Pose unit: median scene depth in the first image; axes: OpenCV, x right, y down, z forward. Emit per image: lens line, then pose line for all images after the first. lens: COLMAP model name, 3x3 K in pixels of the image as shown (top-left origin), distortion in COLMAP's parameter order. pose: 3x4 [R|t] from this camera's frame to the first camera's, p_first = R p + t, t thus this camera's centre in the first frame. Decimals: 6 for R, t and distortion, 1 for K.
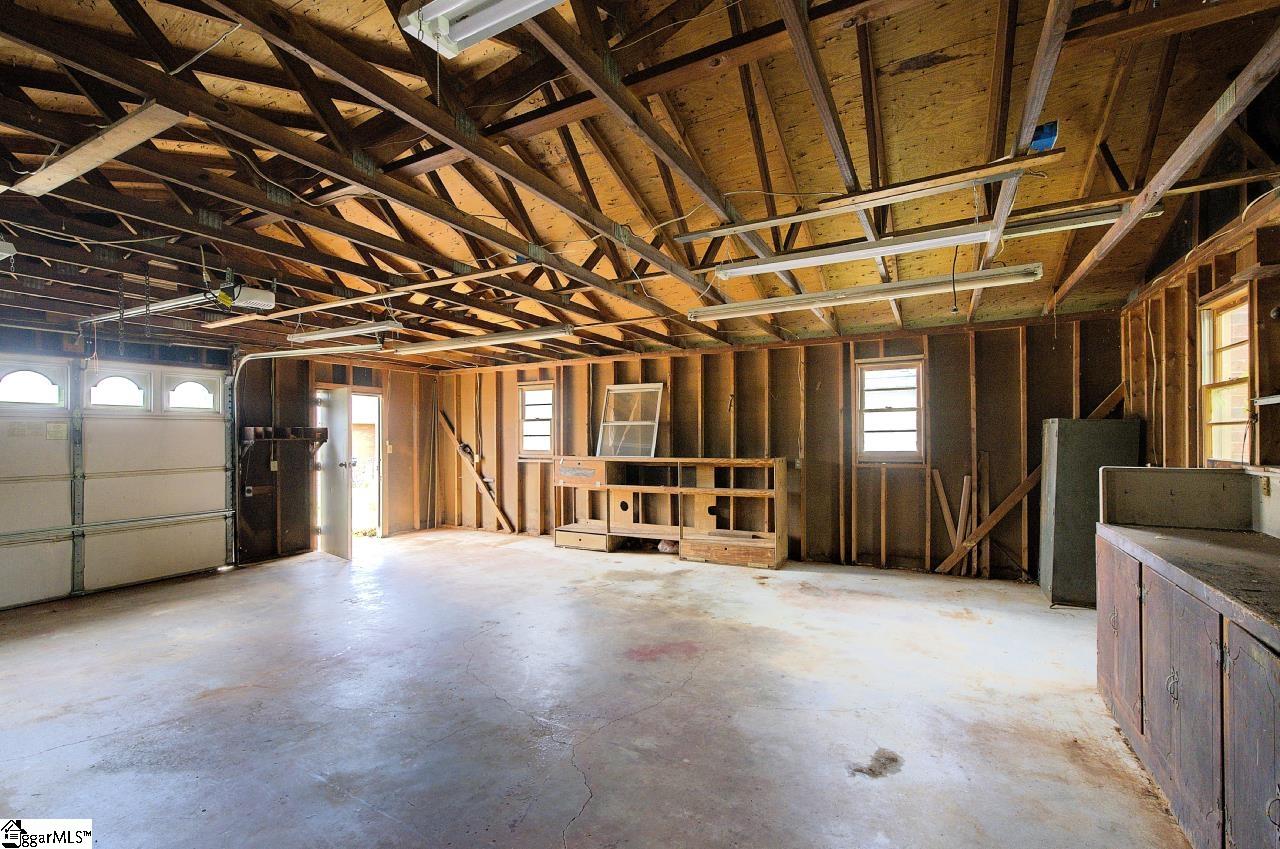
lens RADIAL K [[567.5, 0, 639.5], [0, 567.5, 436.6], [0, 0, 1]] dist [-0.001460, 0.007729]
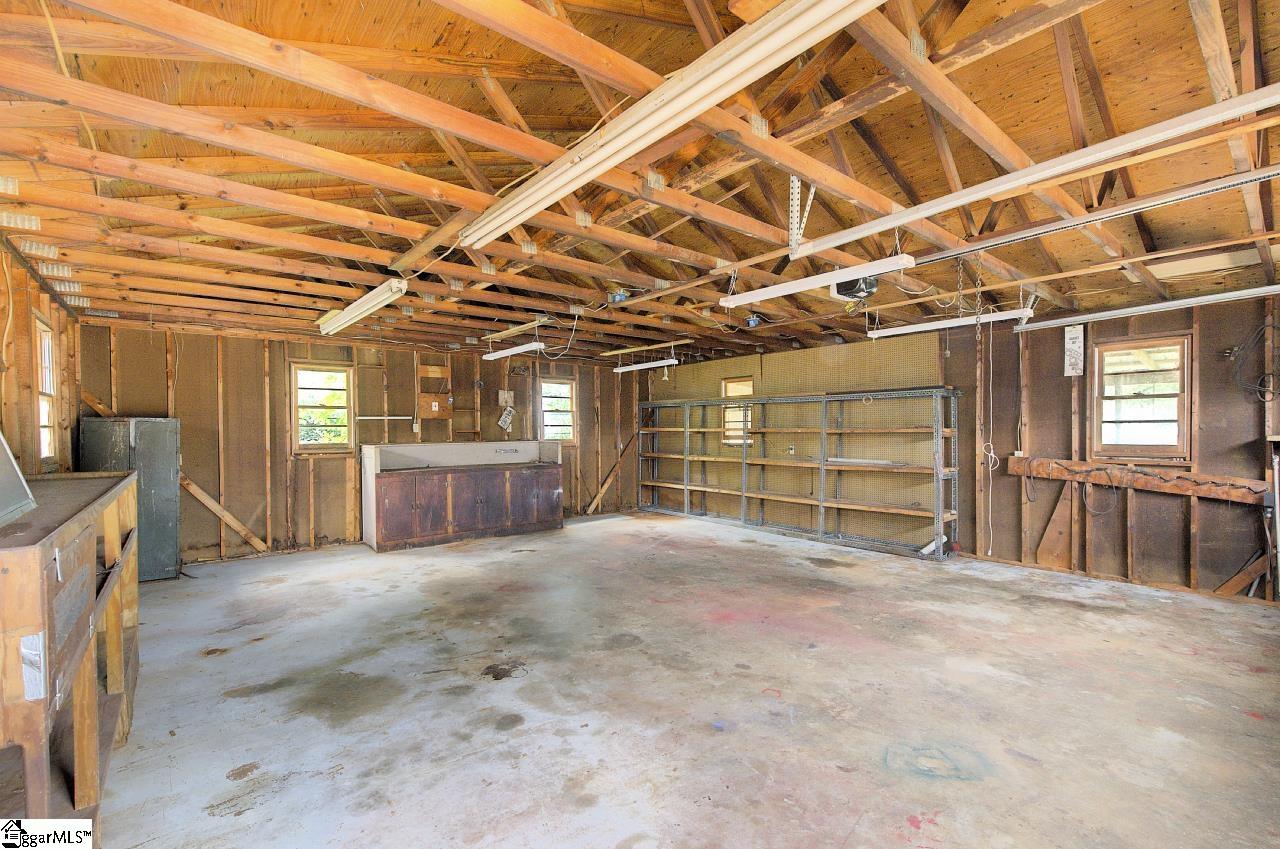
lens RADIAL K [[567.5, 0, 639.5], [0, 567.5, 436.6], [0, 0, 1]] dist [-0.001460, 0.007729]
pose [[-0.928108, 0.008766, 0.372209, -0.556182], [0.013711, 0.999849, 0.010642, 0.004928], [-0.372059, 0.014981, -0.928088, 1.662416]]
